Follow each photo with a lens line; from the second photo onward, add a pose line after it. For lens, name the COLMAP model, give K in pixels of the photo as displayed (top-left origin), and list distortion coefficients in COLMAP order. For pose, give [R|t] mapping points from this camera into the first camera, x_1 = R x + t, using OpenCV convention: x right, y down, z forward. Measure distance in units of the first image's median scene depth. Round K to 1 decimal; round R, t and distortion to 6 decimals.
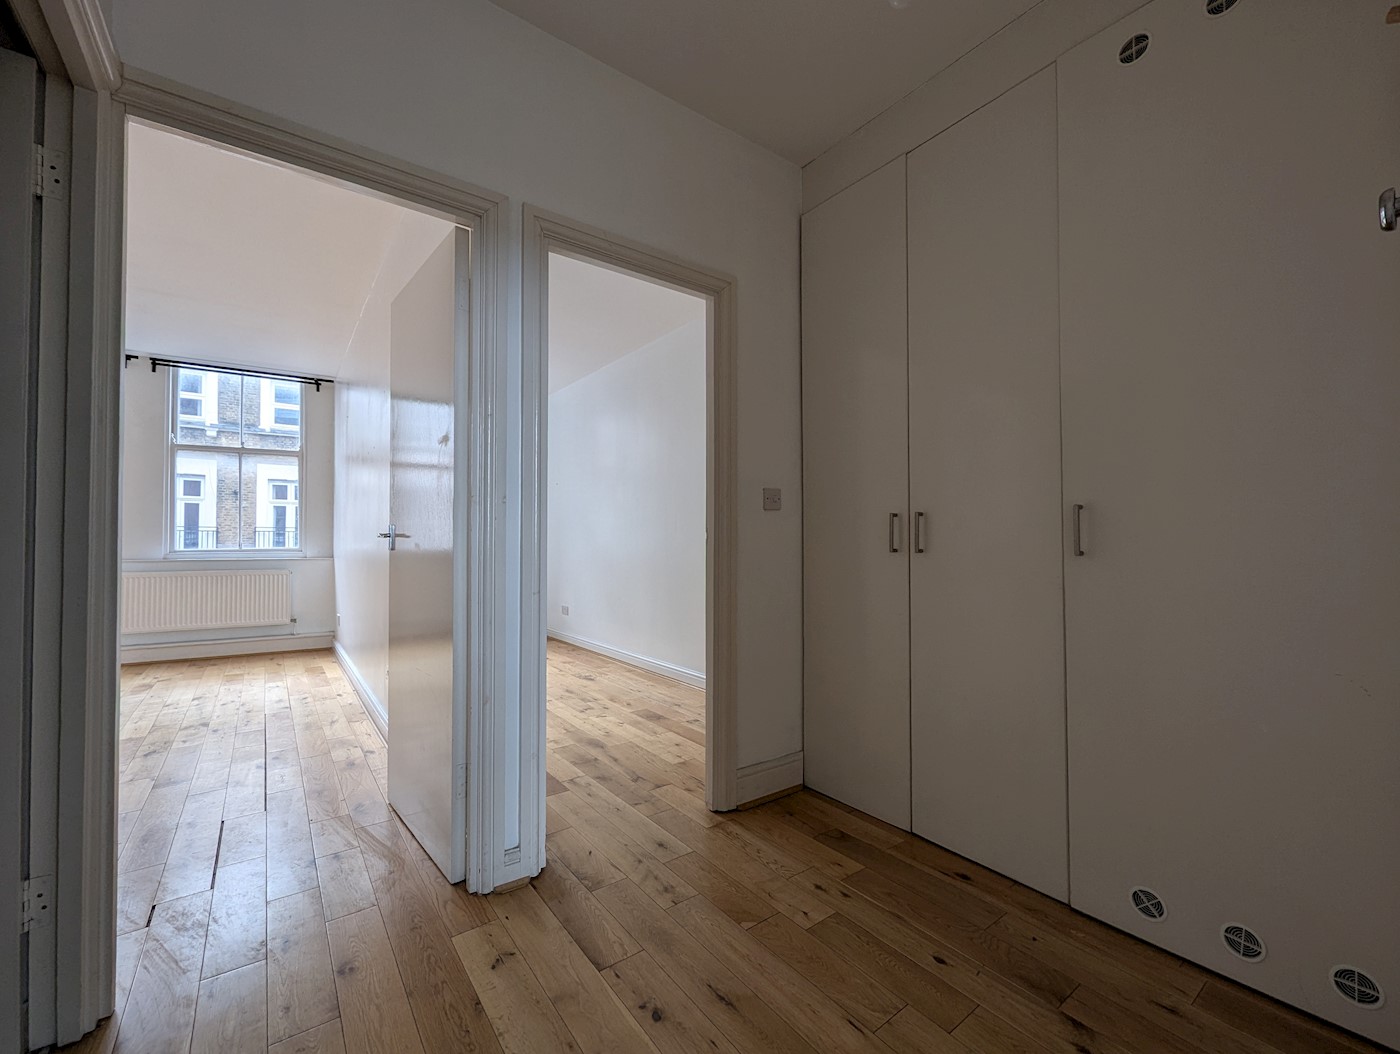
lens RADIAL K [[585.4, 0, 705.6], [0, 585.4, 533.5], [0, 0, 1]] dist [0.004044, -0.000107]
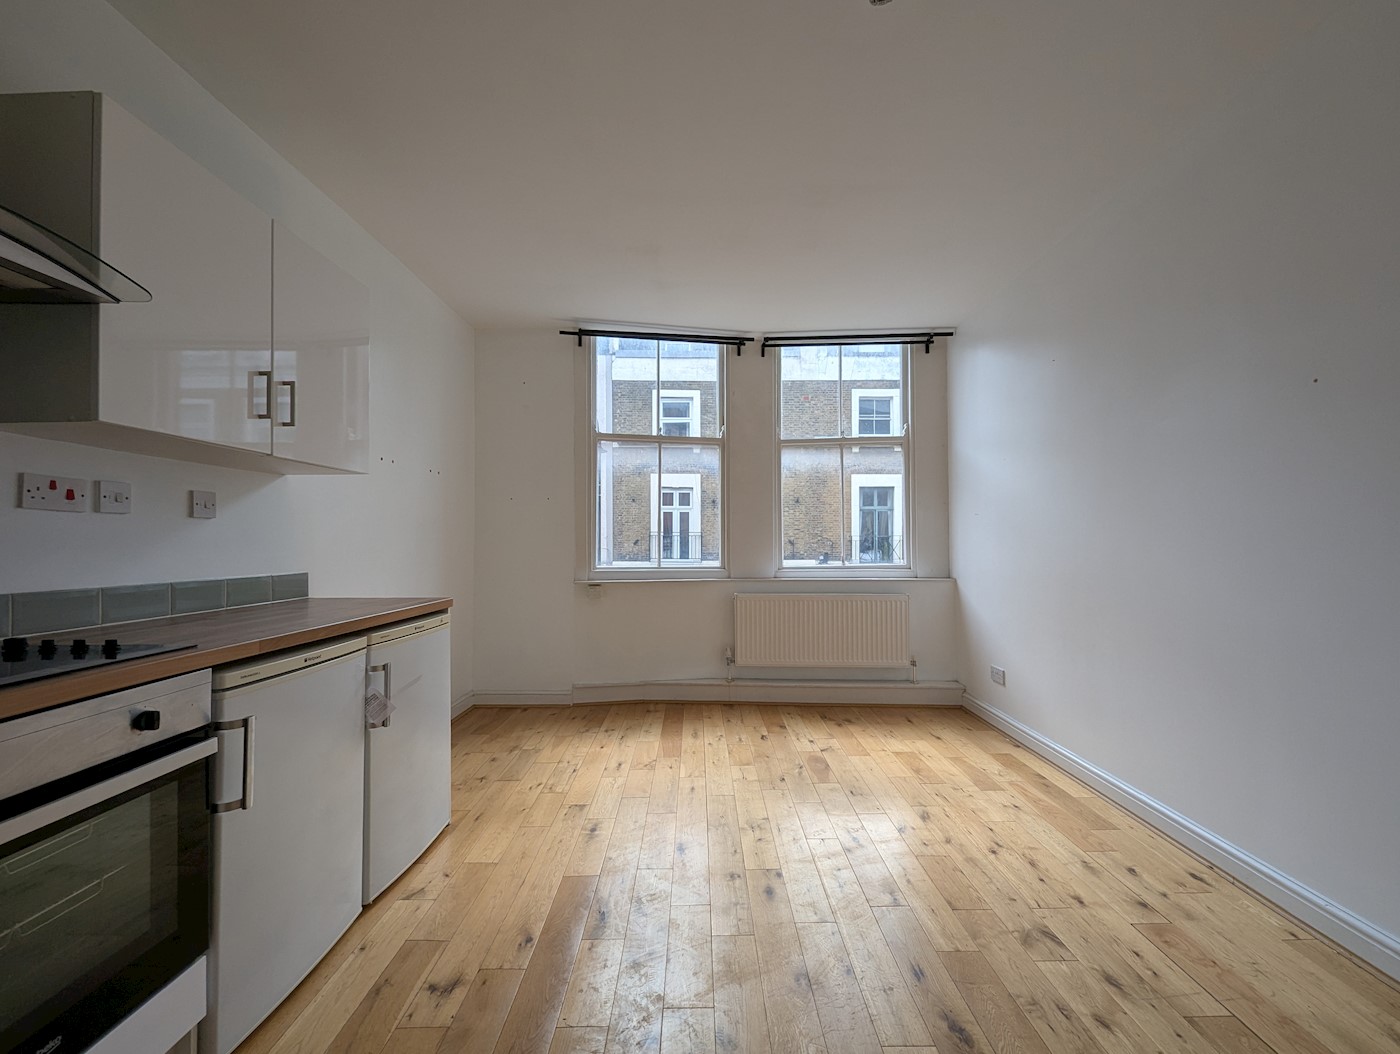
lens RADIAL K [[585.4, 0, 705.6], [0, 585.4, 533.5], [0, 0, 1]] dist [0.004044, -0.000107]
pose [[0.810669, -0.011927, -0.585383, -0.164981], [0.012767, 0.999915, -0.002693, -0.005740], [0.585365, -0.005290, 0.810753, 0.085115]]
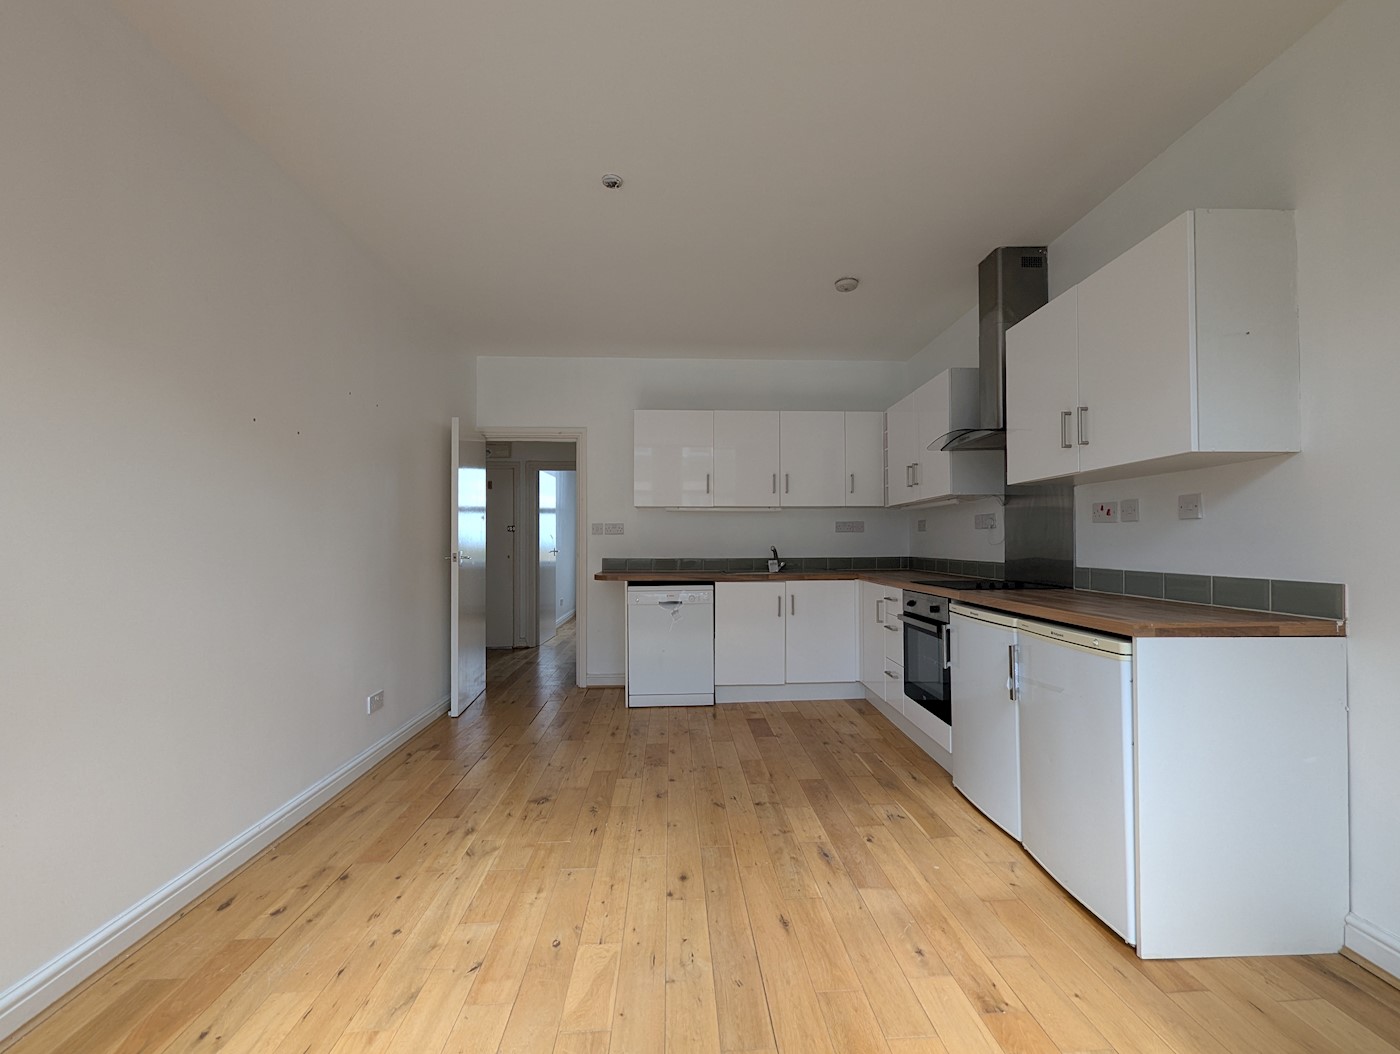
lens RADIAL K [[579.7, 0, 702.3], [0, 579.7, 530.7], [0, 0, 1]] dist [0.007581, -0.003993]
pose [[-0.833200, 0.016485, 0.552727, -0.298554], [-0.004522, 0.999319, -0.036621, -0.002380], [-0.552954, -0.033012, -0.832558, 0.293176]]
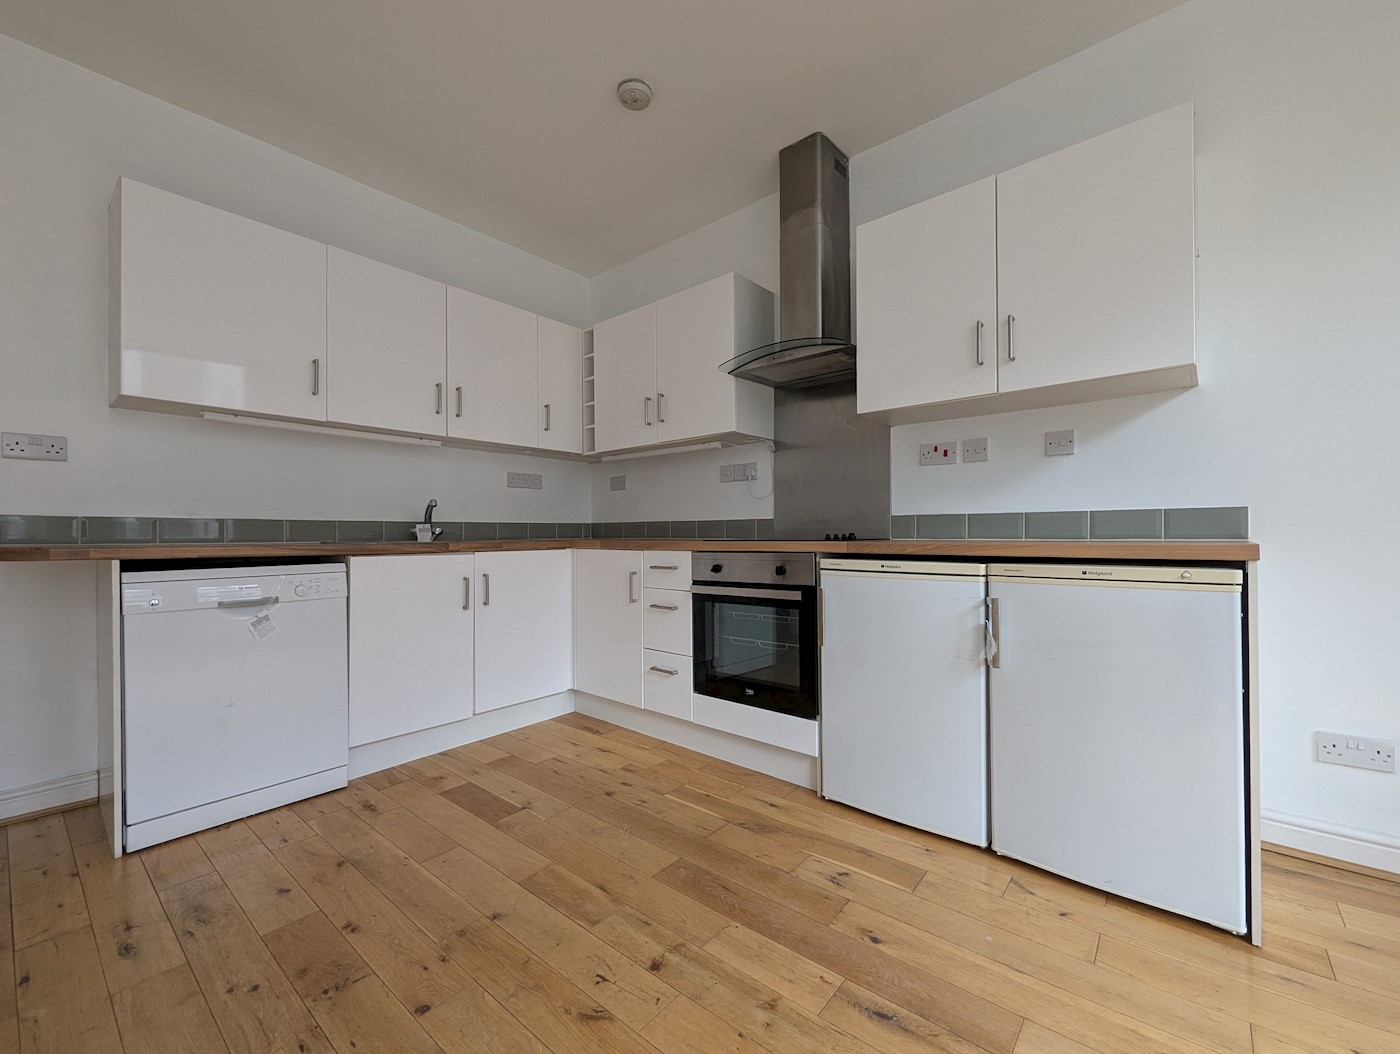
lens RADIAL K [[585.4, 0, 705.6], [0, 585.4, 533.5], [0, 0, 1]] dist [0.004044, -0.000107]
pose [[-0.971435, 0.005575, -0.237239, -0.209494], [0.009753, 0.999817, -0.016442, 0.008500], [0.237104, -0.018286, -0.971312, 0.230496]]
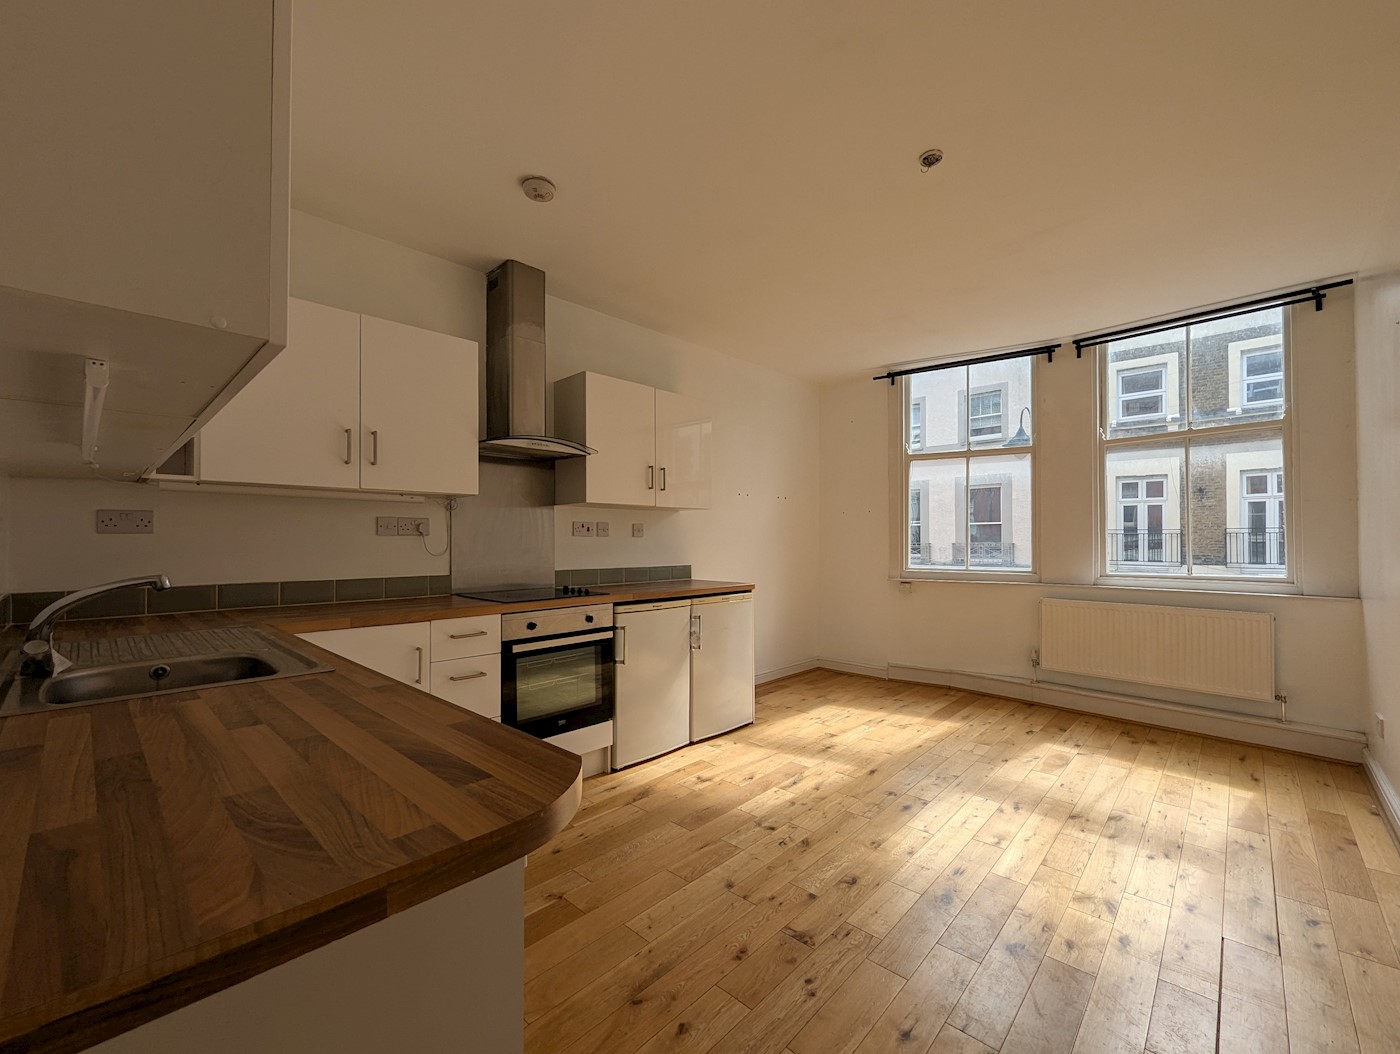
lens RADIAL K [[585.4, 0, 705.6], [0, 585.4, 533.5], [0, 0, 1]] dist [0.004044, -0.000107]
pose [[0.185387, -0.011545, -0.982598, -0.072977], [0.016692, 0.999824, -0.008599, -0.009307], [0.982524, -0.014807, 0.185547, 0.104517]]
